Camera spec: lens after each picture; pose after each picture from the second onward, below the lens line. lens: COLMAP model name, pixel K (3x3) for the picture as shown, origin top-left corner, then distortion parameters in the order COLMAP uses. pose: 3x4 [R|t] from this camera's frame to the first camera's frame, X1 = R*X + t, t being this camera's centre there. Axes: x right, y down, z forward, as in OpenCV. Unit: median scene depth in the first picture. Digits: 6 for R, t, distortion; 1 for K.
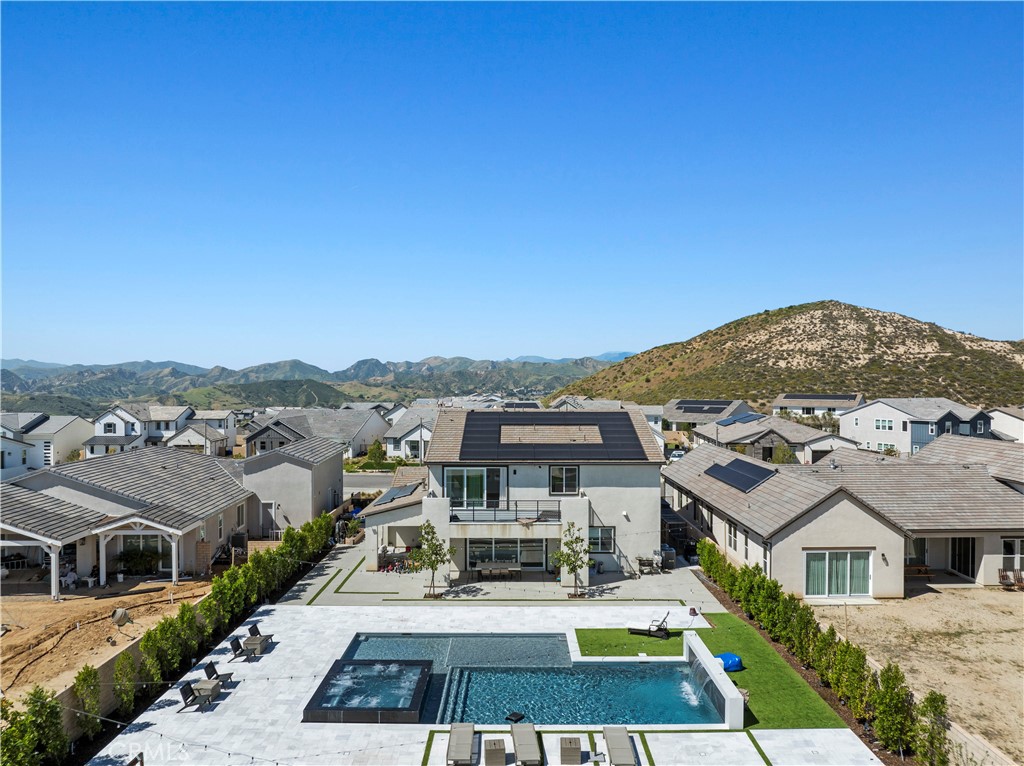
lens RADIAL K [[721.9, 0, 511.7], [0, 721.9, 386.9], [0, 0, 1]] dist [-0.044625, 0.007196]
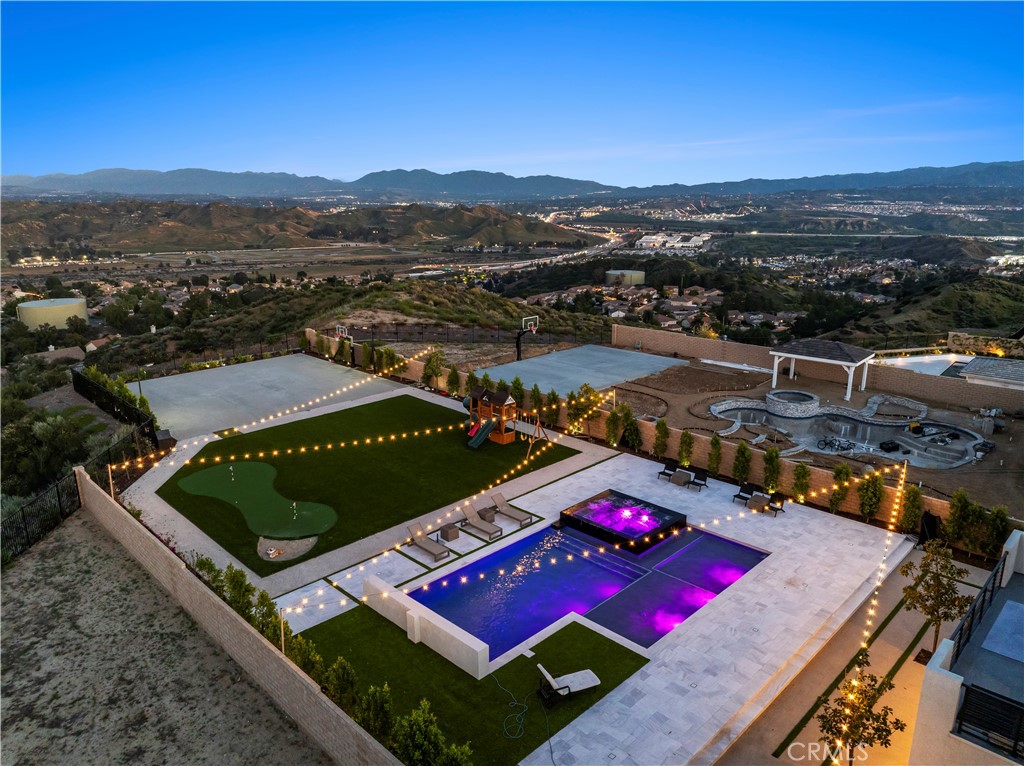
lens RADIAL K [[721.9, 0, 513.1], [0, 721.9, 382.1], [0, 0, 1]] dist [-0.044625, 0.007196]
pose [[-0.699931, 0.183740, -0.690171, 0.386272], [-0.002092, 0.965810, 0.259242, -0.073574], [0.714208, 0.182895, -0.675616, 0.816547]]
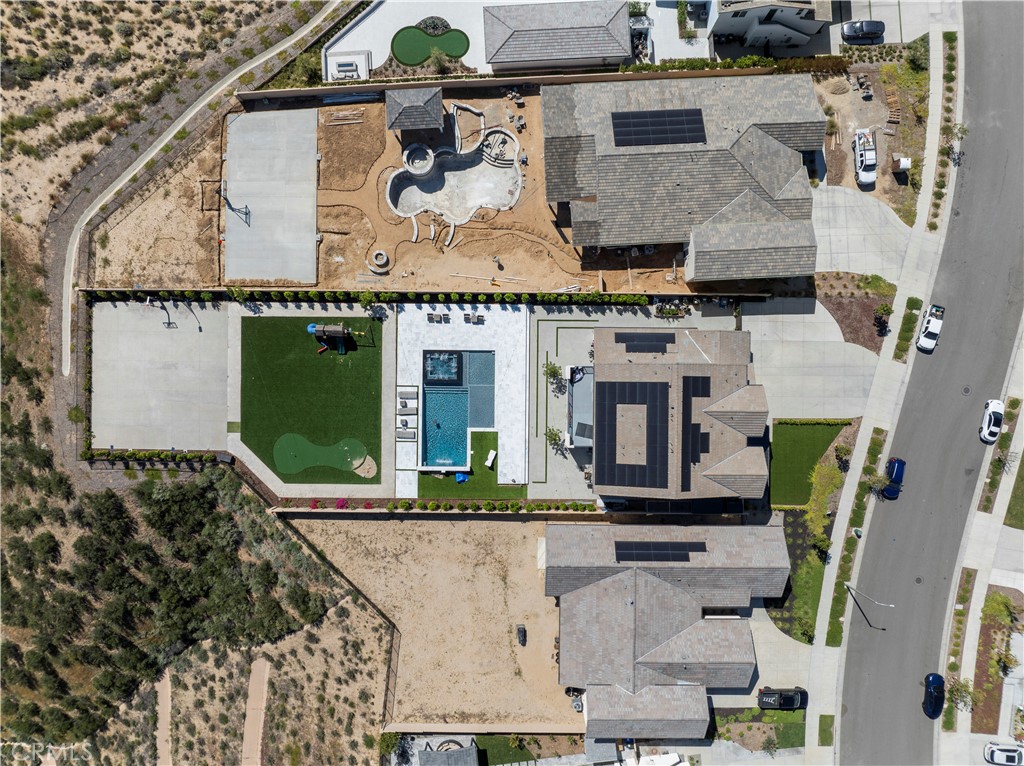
lens RADIAL K [[721.9, 0, 515.4], [0, 721.9, 382.0], [0, 0, 1]] dist [-0.044625, 0.007196]
pose [[-0.006397, 0.999976, -0.002628, -0.054676], [-0.004017, 0.002602, 0.999989, -1.423161], [0.999971, 0.006407, 0.004000, 0.642600]]
